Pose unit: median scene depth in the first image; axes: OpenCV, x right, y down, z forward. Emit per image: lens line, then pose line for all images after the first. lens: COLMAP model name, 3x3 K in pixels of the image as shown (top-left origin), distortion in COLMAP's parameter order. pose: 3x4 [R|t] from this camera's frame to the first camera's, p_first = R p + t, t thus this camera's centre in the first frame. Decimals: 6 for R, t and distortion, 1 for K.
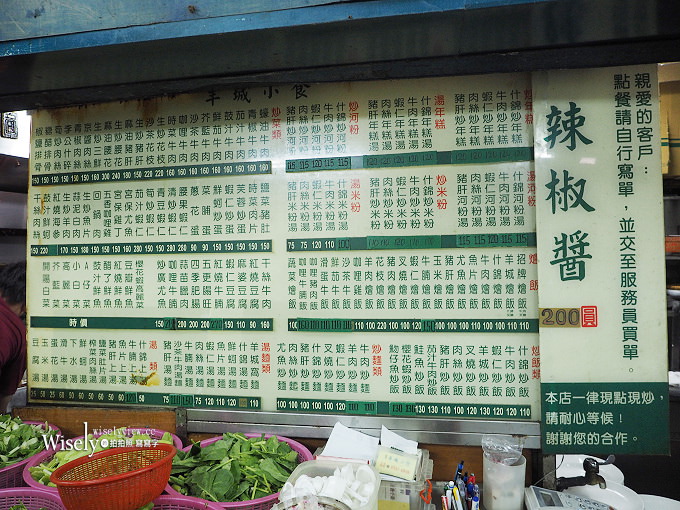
lens RADIAL K [[478.0, 0, 340.0], [0, 478.0, 255.0], [0, 0, 1]] dist [-0.022225, 0.007200]
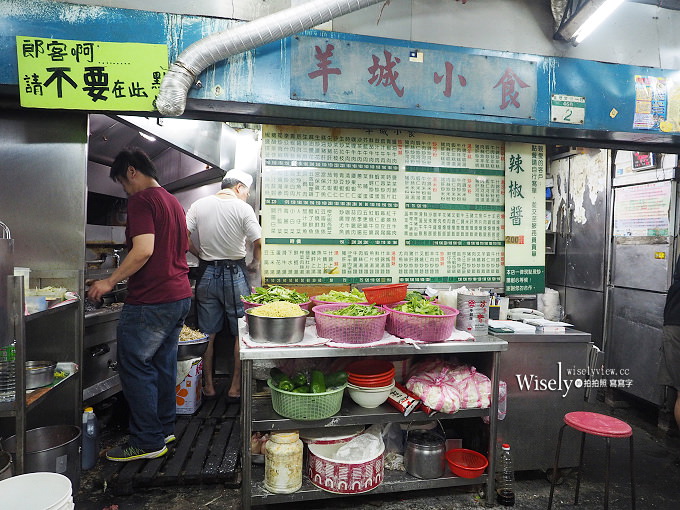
lens RADIAL K [[478.0, 0, 340.0], [0, 478.0, 255.0], [0, 0, 1]] dist [-0.022225, 0.007200]
pose [[0.920987, 0.018765, 0.389141, -1.208353], [-0.025175, 0.999618, 0.011377, 0.184244], [-0.388779, -0.020274, 0.921108, -0.860993]]
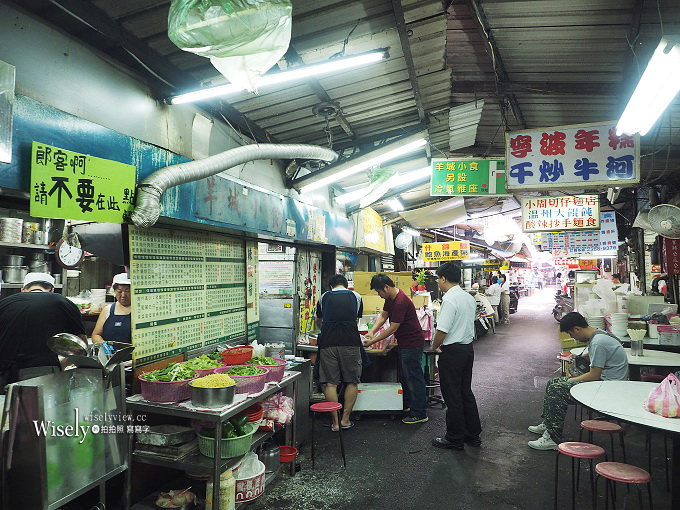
lens RADIAL K [[478.0, 0, 340.0], [0, 478.0, 255.0], [0, 0, 1]] dist [-0.022225, 0.007200]
pose [[0.108087, 0.050787, 0.992843, -2.864535], [0.007508, 0.998624, -0.051900, -0.057976], [-0.994113, 0.013064, 0.107557, -0.100498]]
